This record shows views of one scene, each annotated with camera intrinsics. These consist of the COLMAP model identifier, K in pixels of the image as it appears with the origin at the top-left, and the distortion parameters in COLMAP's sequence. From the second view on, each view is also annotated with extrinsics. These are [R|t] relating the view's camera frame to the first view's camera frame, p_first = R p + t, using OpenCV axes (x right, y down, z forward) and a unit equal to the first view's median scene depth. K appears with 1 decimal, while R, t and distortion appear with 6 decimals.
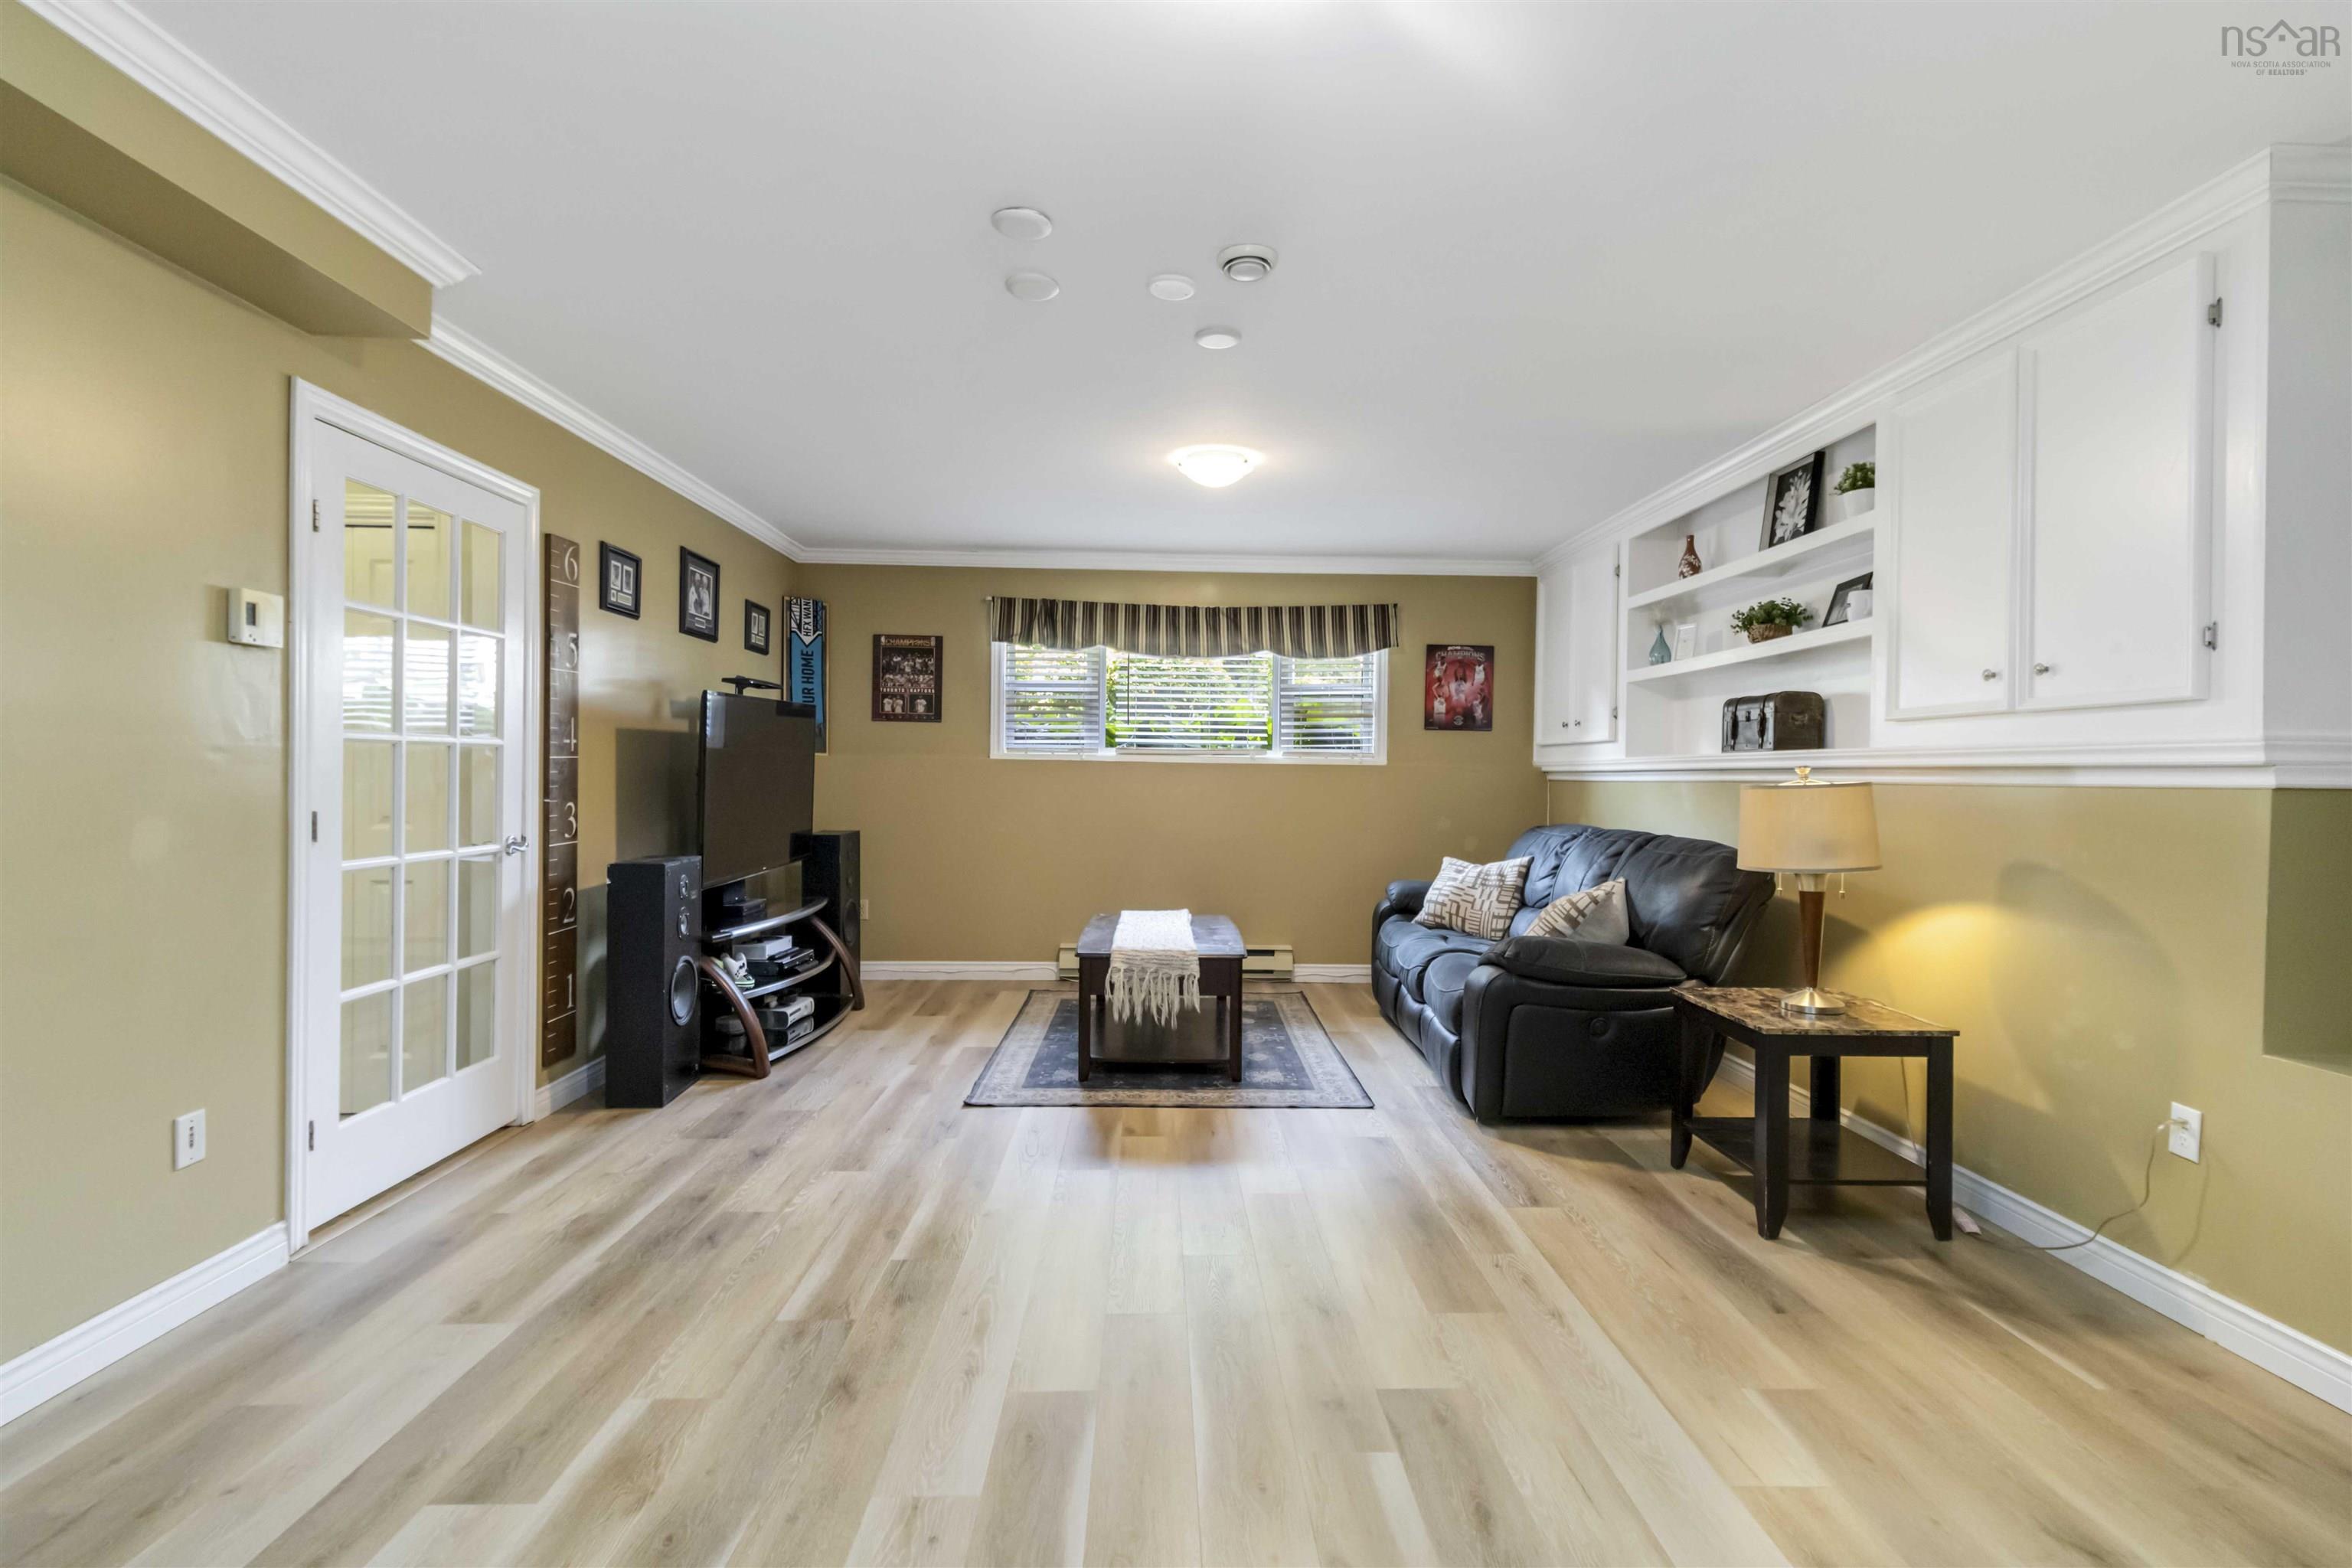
lens RADIAL K [[1122.3, 0, 1188.3], [0, 1122.3, 772.3], [0, 0, 1]] dist [-0.000762, 0.003935]
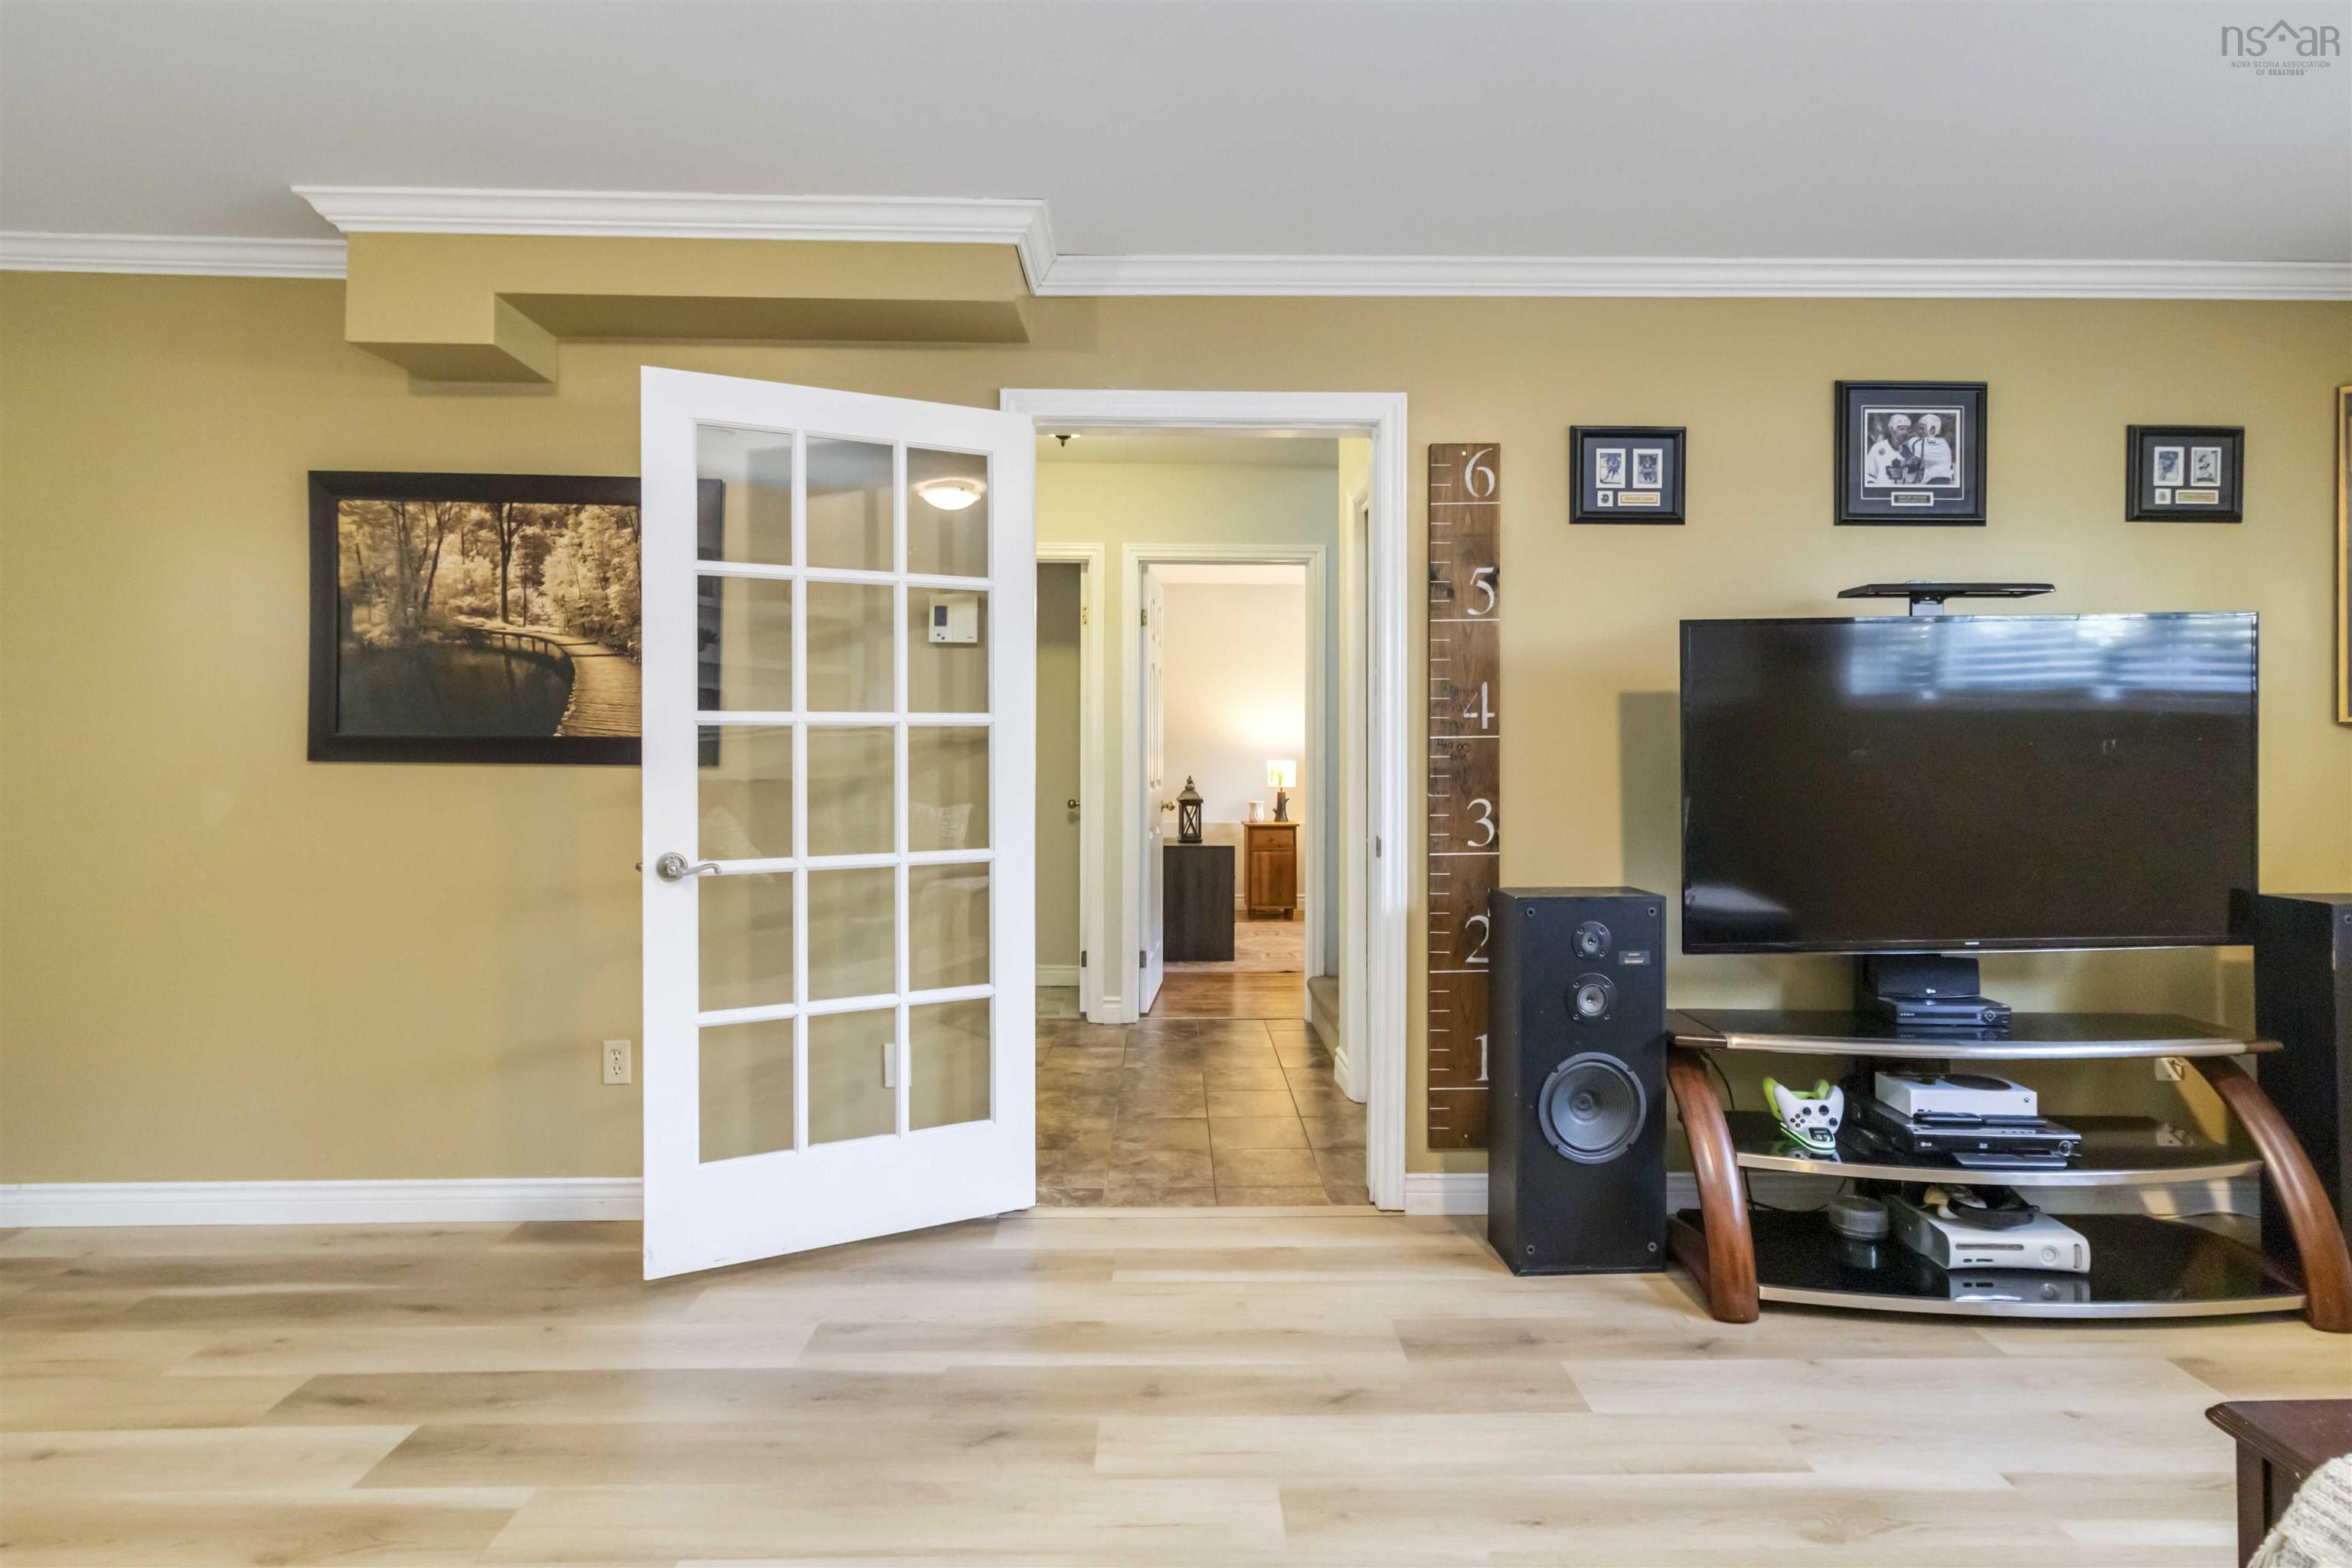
lens RADIAL K [[1122.3, 0, 1161.7], [0, 1122.3, 755.6], [0, 0, 1]] dist [-0.000762, 0.003935]
pose [[-0.020765, -0.019805, -0.999588, 0.173532], [-0.003385, 0.999799, -0.019739, 0.012711], [0.999779, 0.002974, -0.020828, 0.755508]]
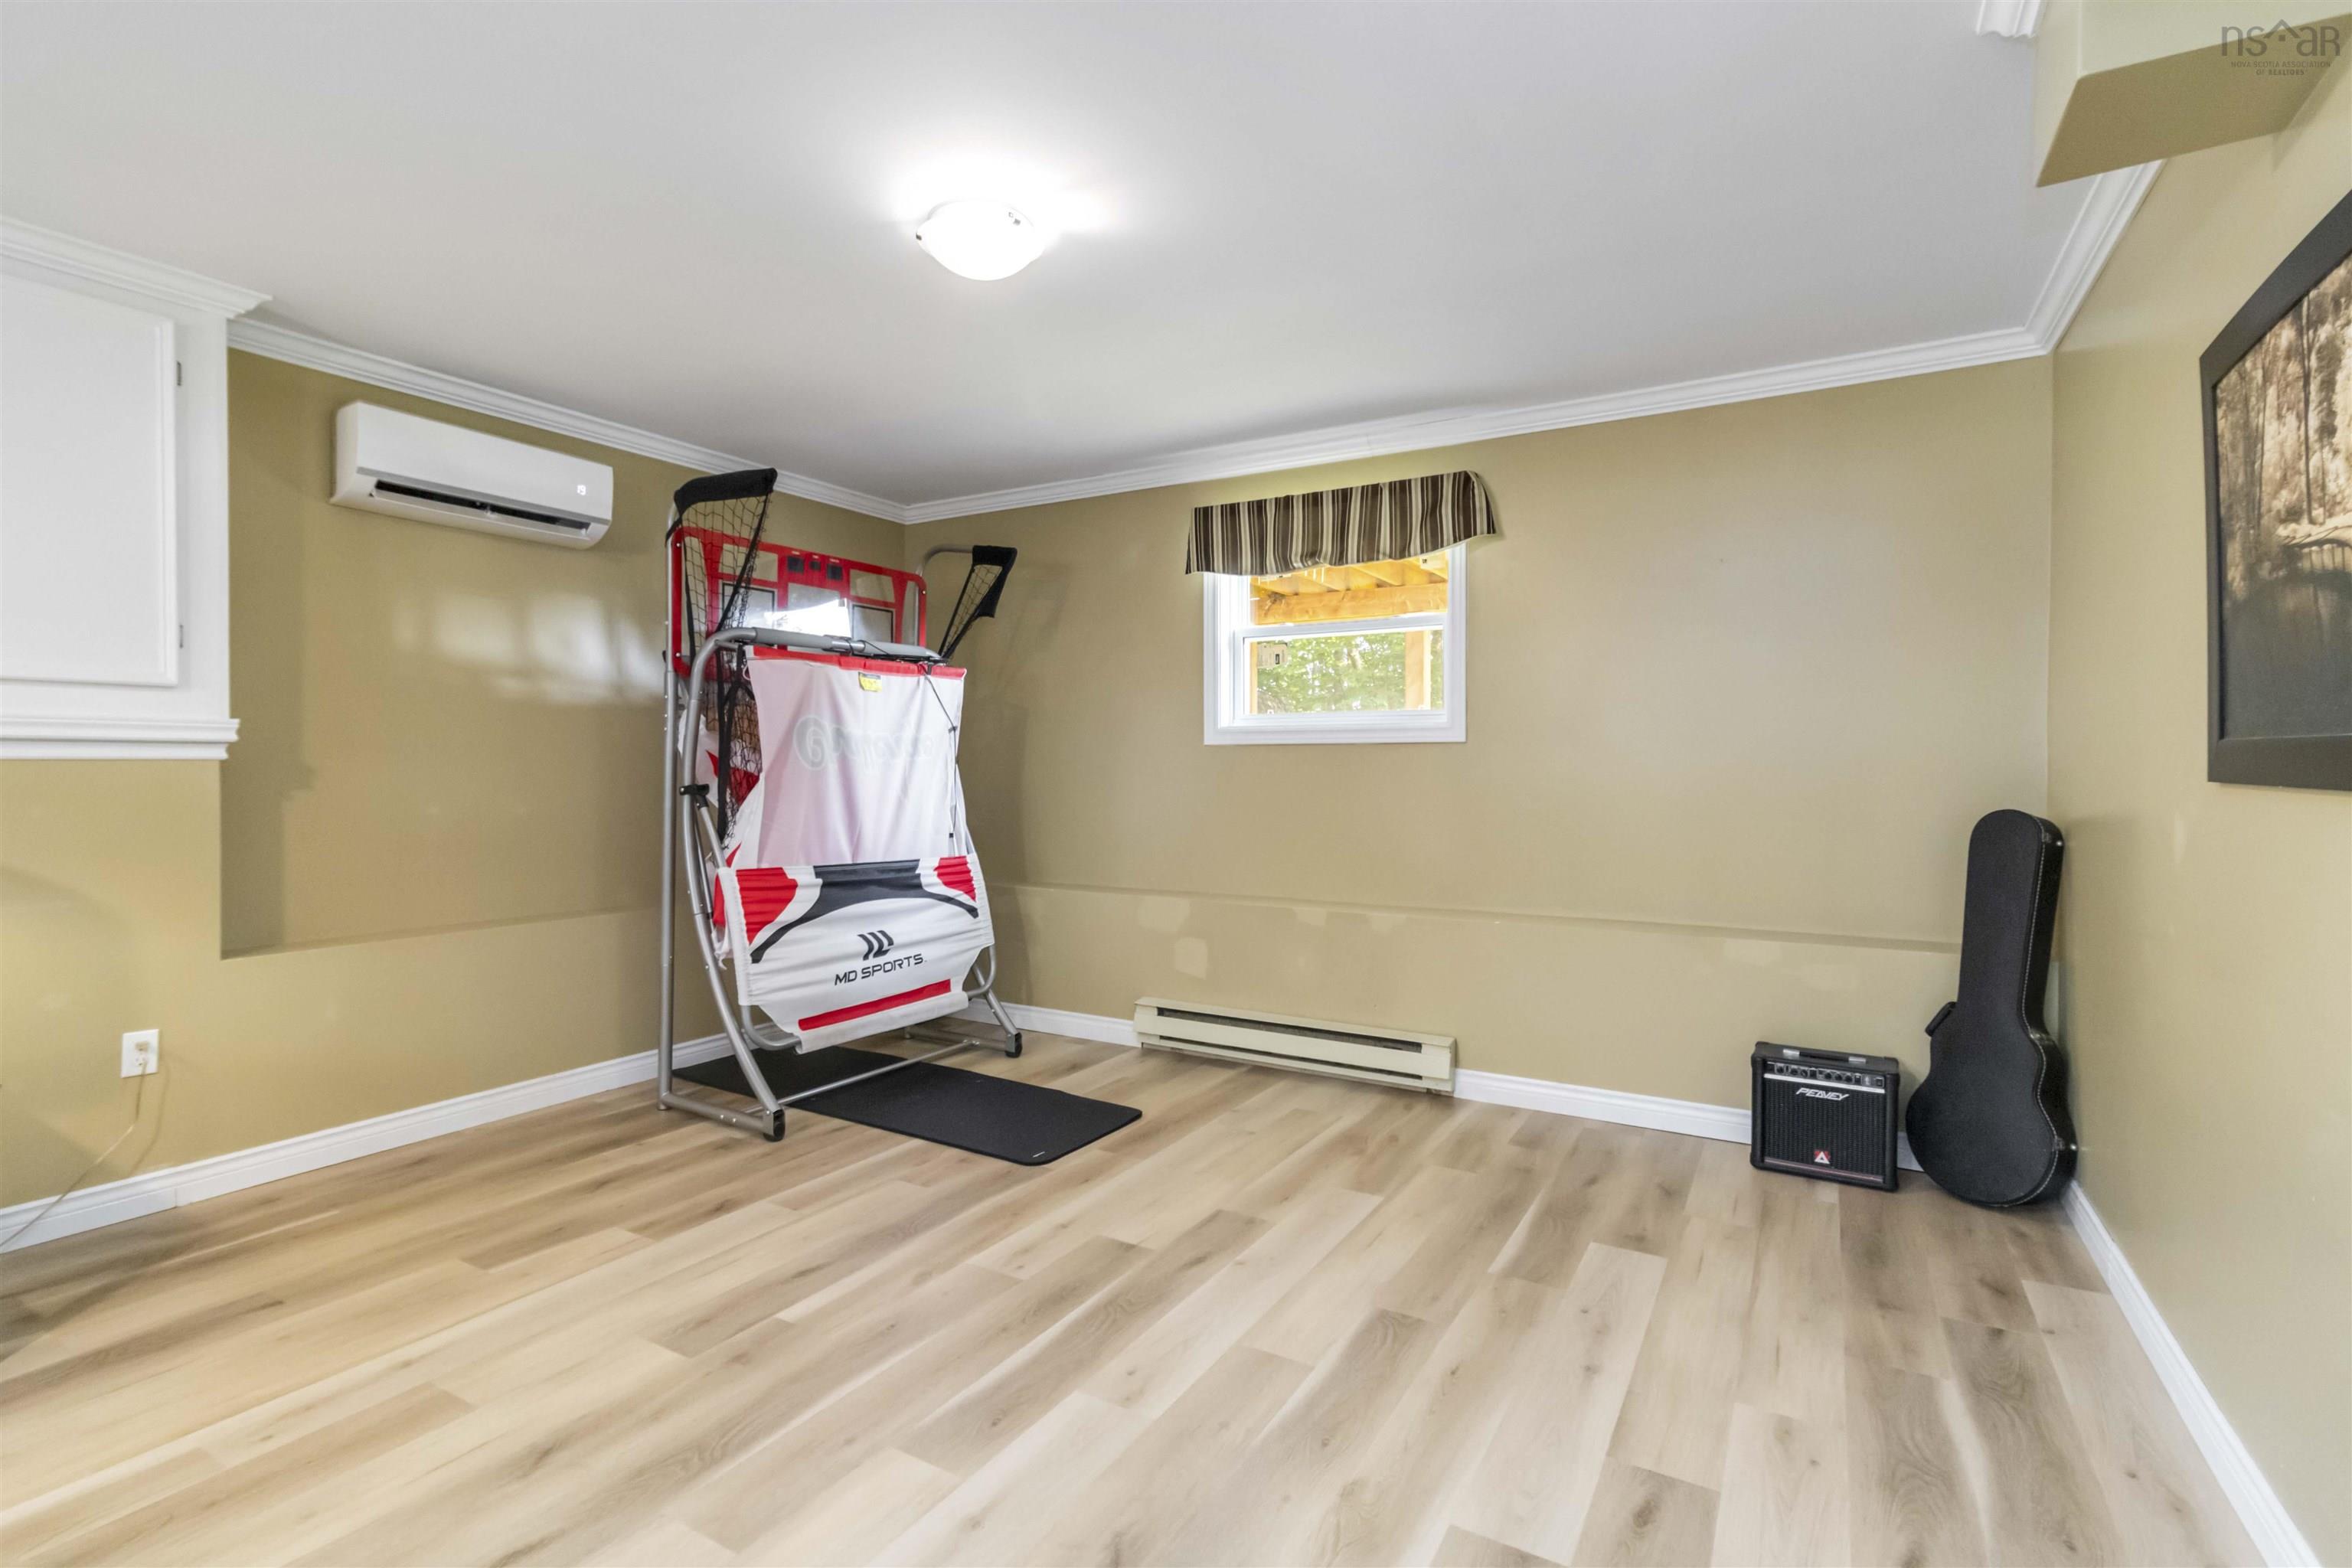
lens RADIAL K [[1122.3, 0, 1179.7], [0, 1122.3, 769.7], [0, 0, 1]] dist [-0.000762, 0.003935]
pose [[-0.843833, -0.016441, 0.536353, -0.389165], [-0.009720, 0.999835, 0.015356, -0.002115], [-0.536517, 0.007744, -0.843854, 0.844394]]
